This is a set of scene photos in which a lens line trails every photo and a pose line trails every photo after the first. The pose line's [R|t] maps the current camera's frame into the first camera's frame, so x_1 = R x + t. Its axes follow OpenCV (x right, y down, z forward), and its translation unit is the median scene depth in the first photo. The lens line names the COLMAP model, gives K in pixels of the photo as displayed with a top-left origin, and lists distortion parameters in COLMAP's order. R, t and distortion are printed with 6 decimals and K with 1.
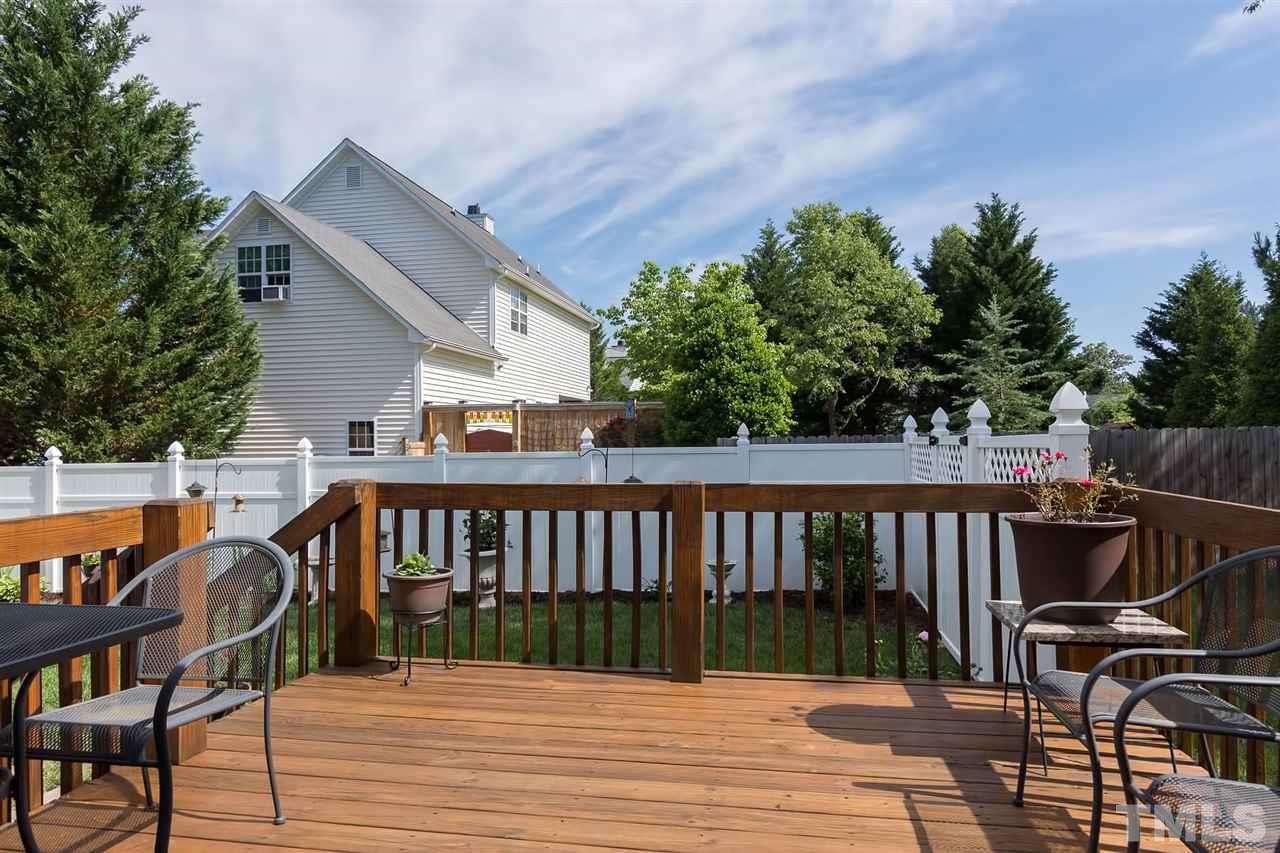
lens RADIAL K [[767.1, 0, 644.8], [0, 767.1, 426.5], [0, 0, 1]] dist [0.004410, 0.003895]
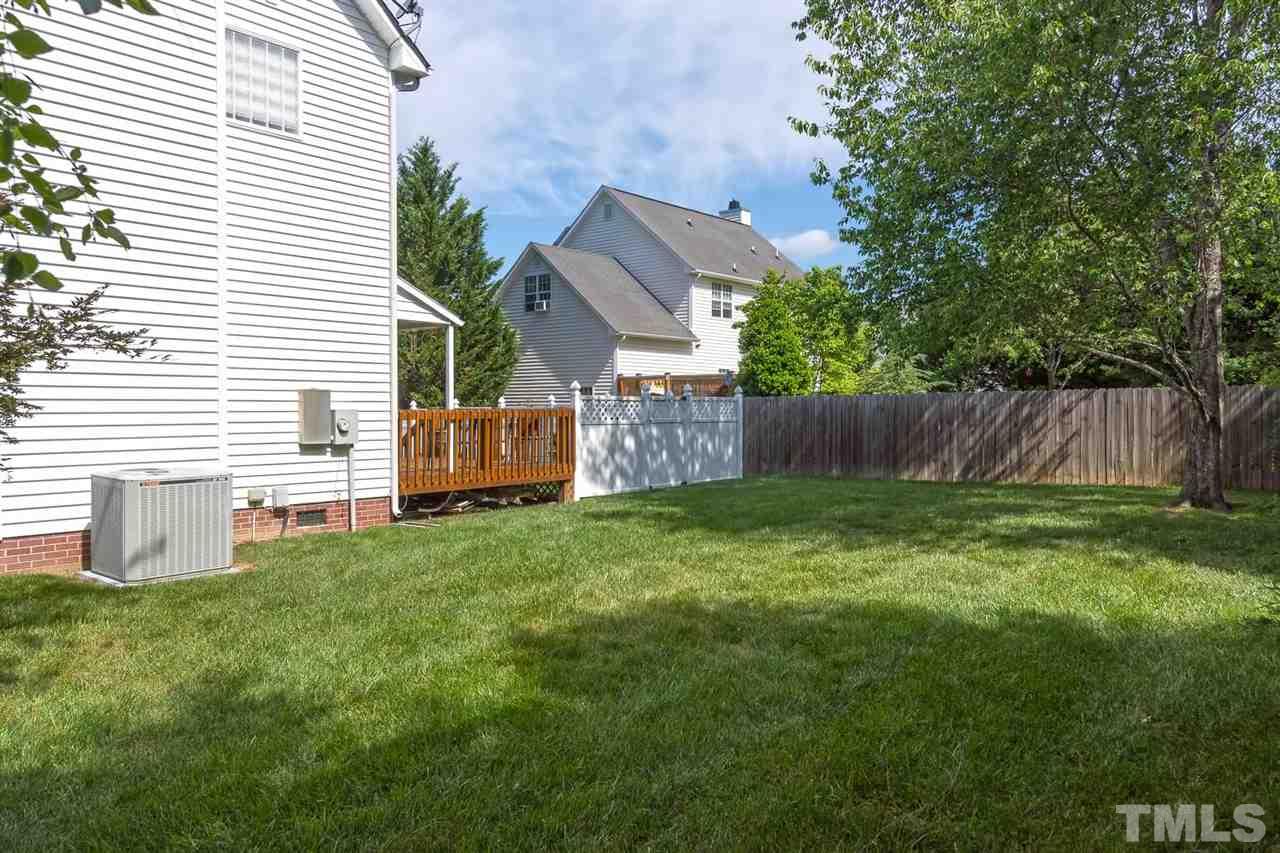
lens RADIAL K [[894.4, 0, 638.0], [0, 894.4, 422.9], [0, 0, 1]] dist [0.002254, -0.000015]
pose [[0.871409, 0.017495, -0.490245, 0.619072], [0.002746, 0.999174, 0.040539, -0.007624], [0.490549, -0.036672, 0.870642, -0.532359]]
